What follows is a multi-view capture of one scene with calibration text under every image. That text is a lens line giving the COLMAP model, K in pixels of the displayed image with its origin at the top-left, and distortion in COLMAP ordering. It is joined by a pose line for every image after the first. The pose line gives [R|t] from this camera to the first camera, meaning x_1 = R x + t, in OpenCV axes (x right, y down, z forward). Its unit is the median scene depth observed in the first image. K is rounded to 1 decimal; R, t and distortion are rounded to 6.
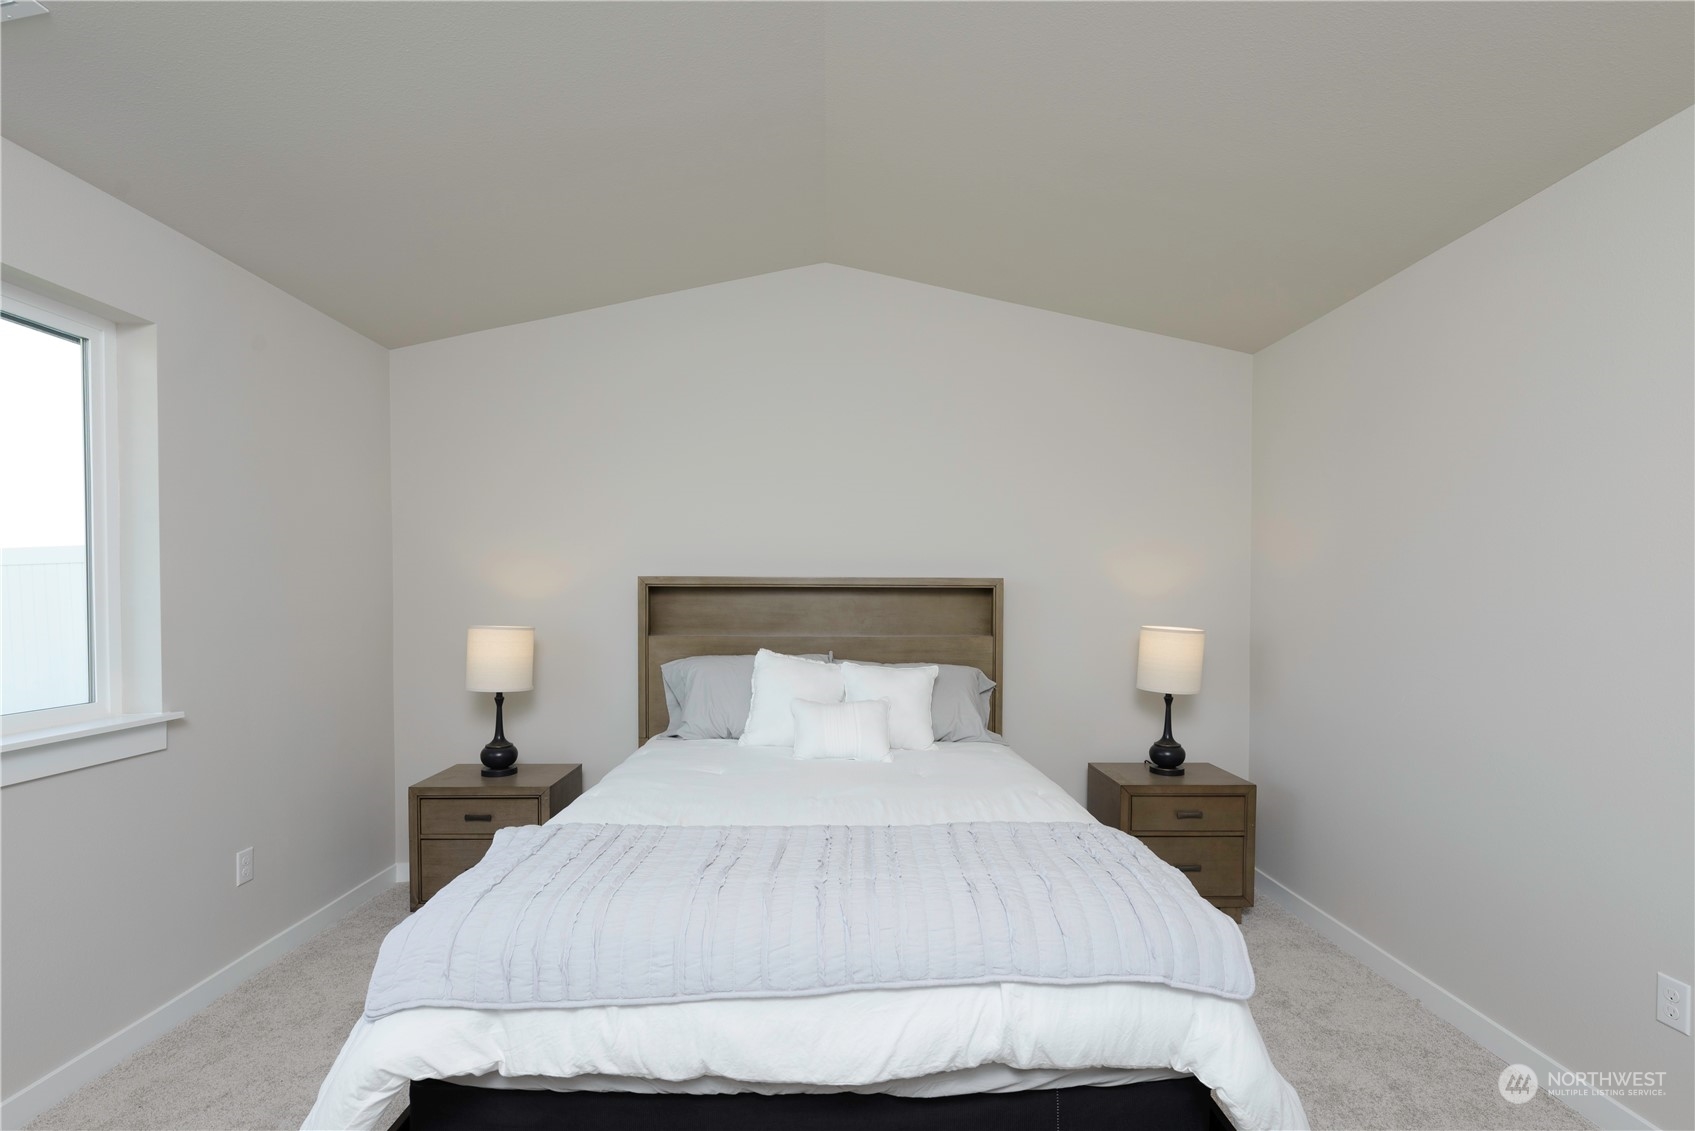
lens RADIAL K [[779.3, 0, 847.7], [0, 779.3, 603.1], [0, 0, 1]] dist [0.000057, 0.000108]
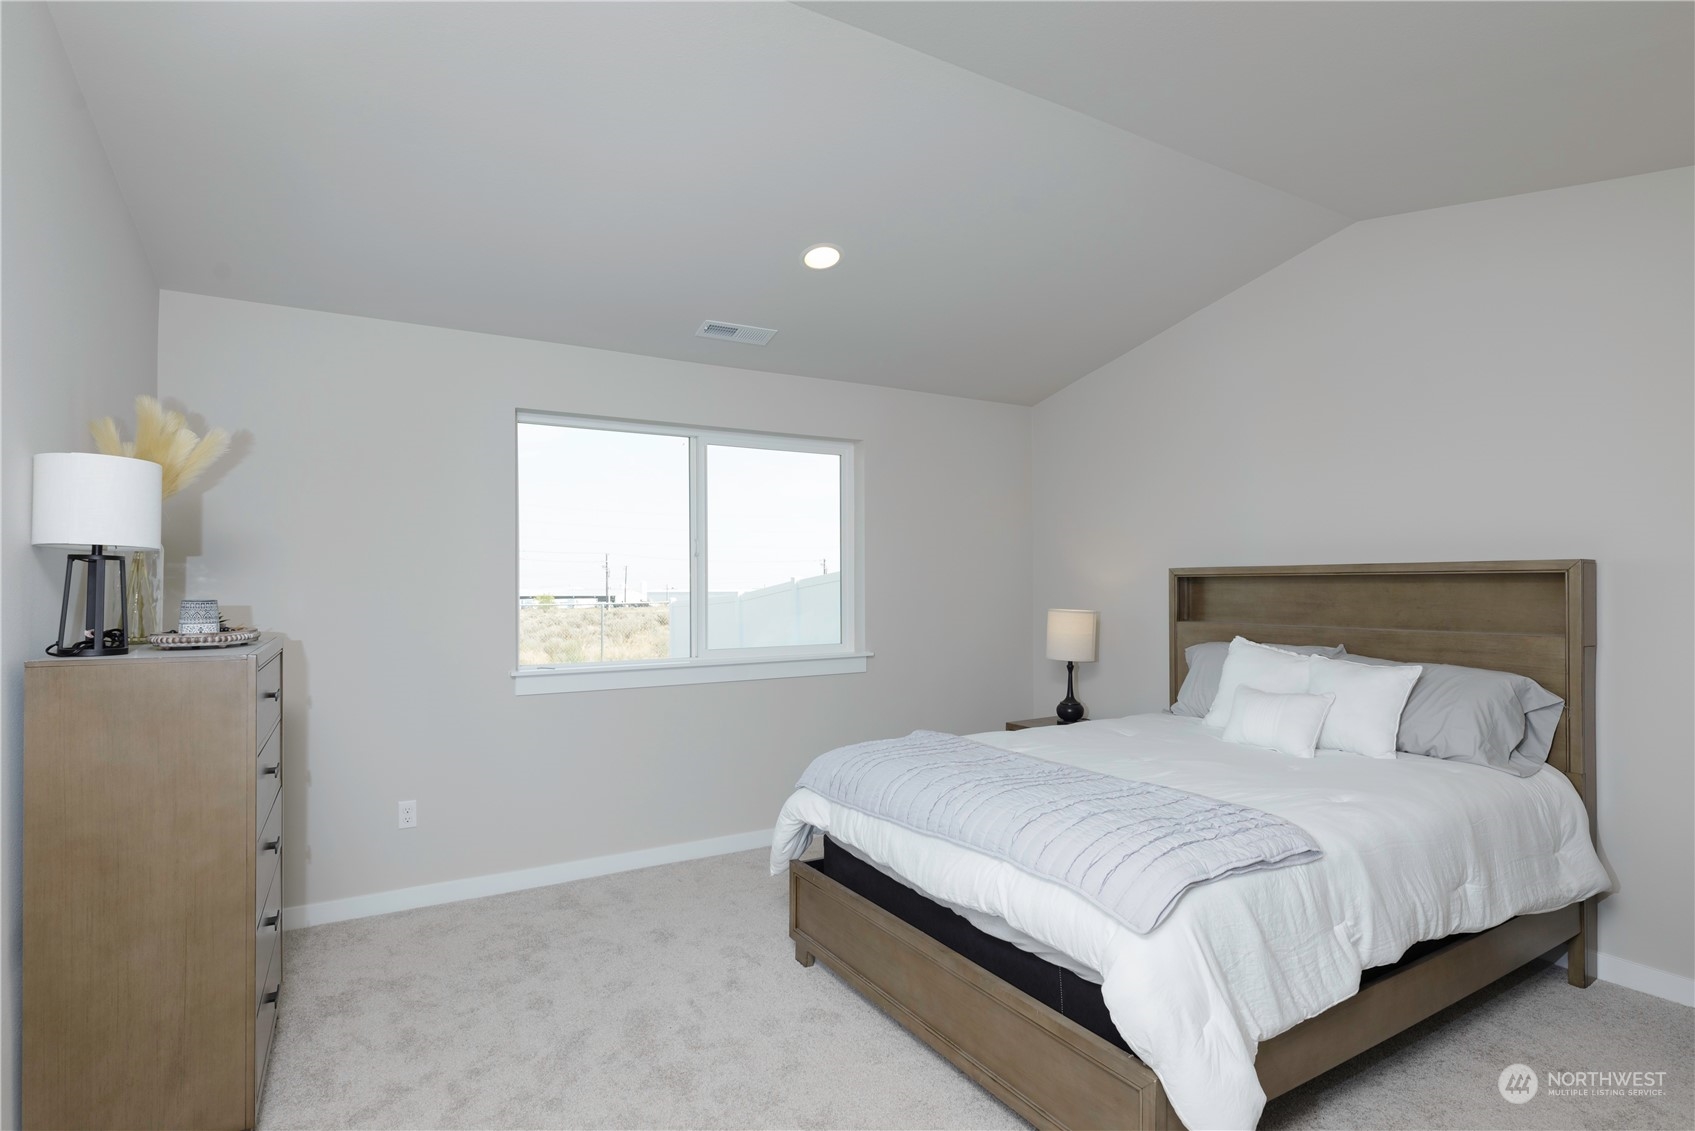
lens RADIAL K [[857.3, 0, 847.5], [0, 857.3, 565.5], [0, 0, 1]] dist [-0.001104, -0.000141]
pose [[0.479669, -0.025677, -0.877074, 0.613862], [-0.004267, 0.999492, -0.031595, 0.002959], [0.877439, 0.018897, 0.479316, 0.001061]]
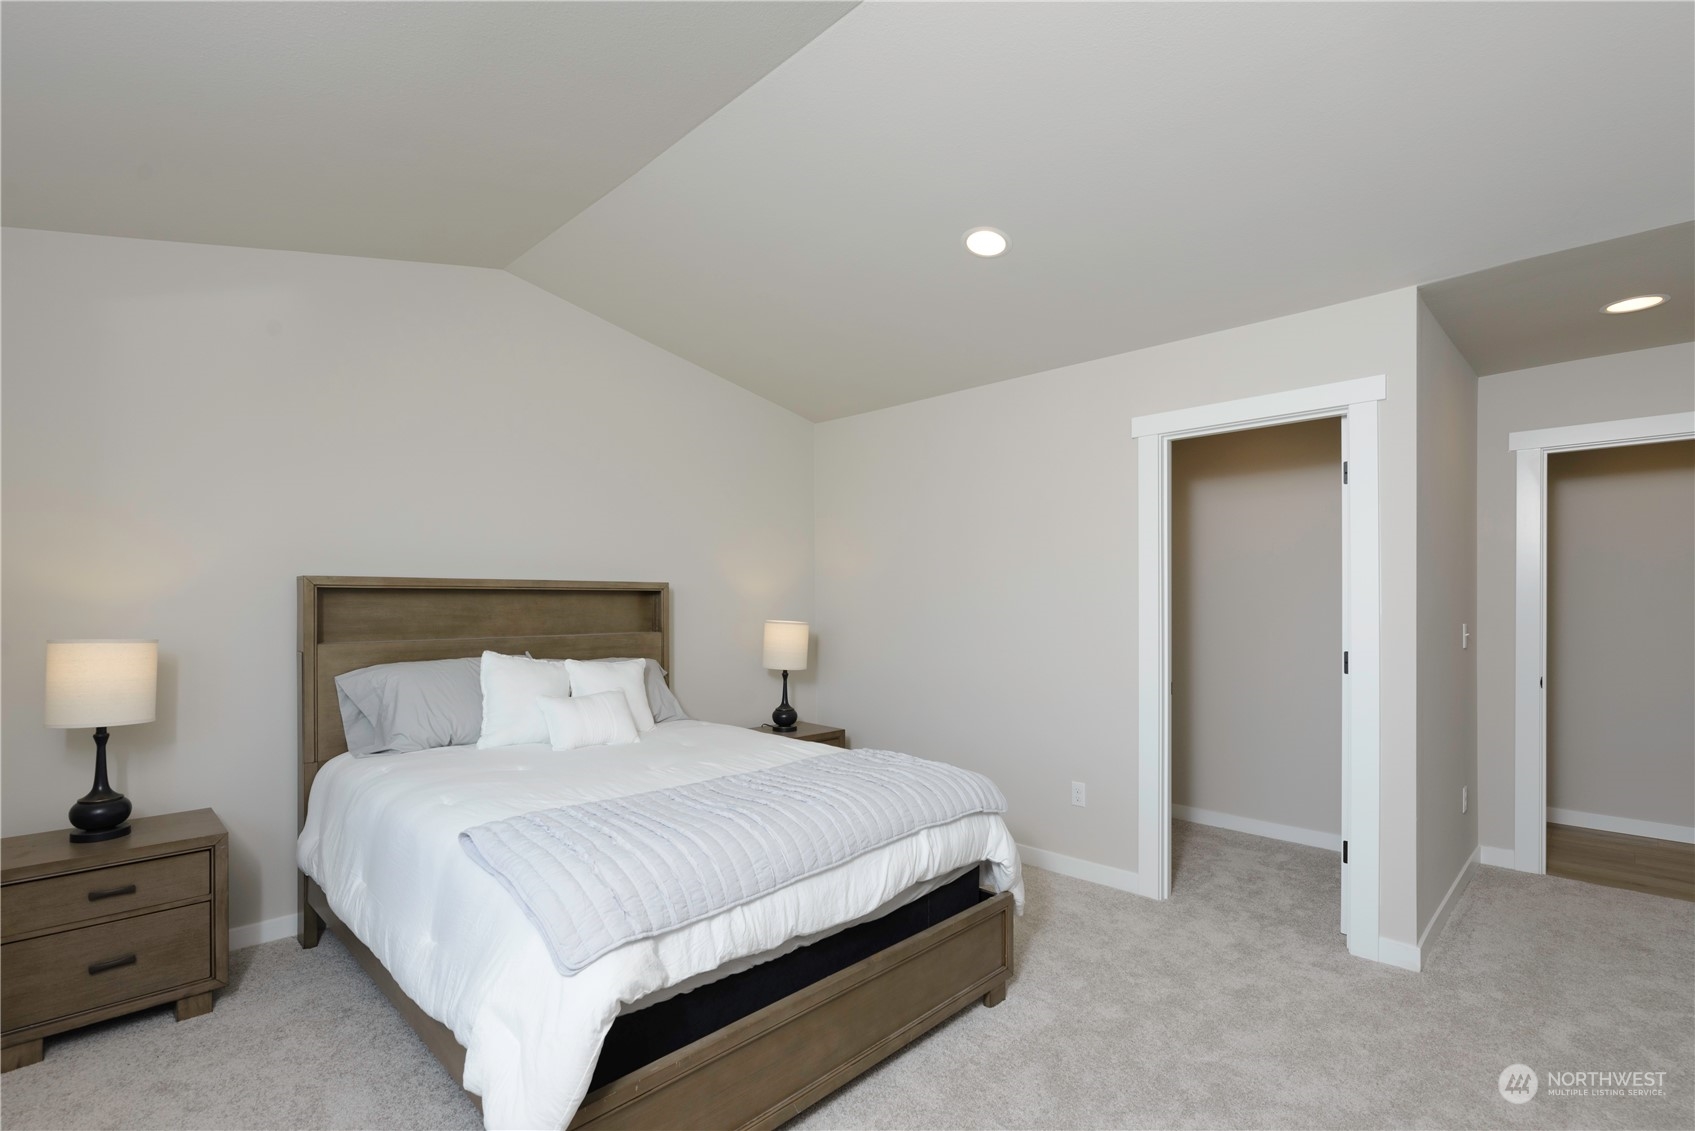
lens RADIAL K [[779.3, 0, 847.7], [0, 779.3, 603.1], [0, 0, 1]] dist [0.000057, 0.000108]
pose [[0.719571, -0.006248, 0.694391, -0.448822], [0.009017, 0.999959, -0.000347, 0.001925], [-0.694361, 0.006511, 0.719598, -0.035498]]
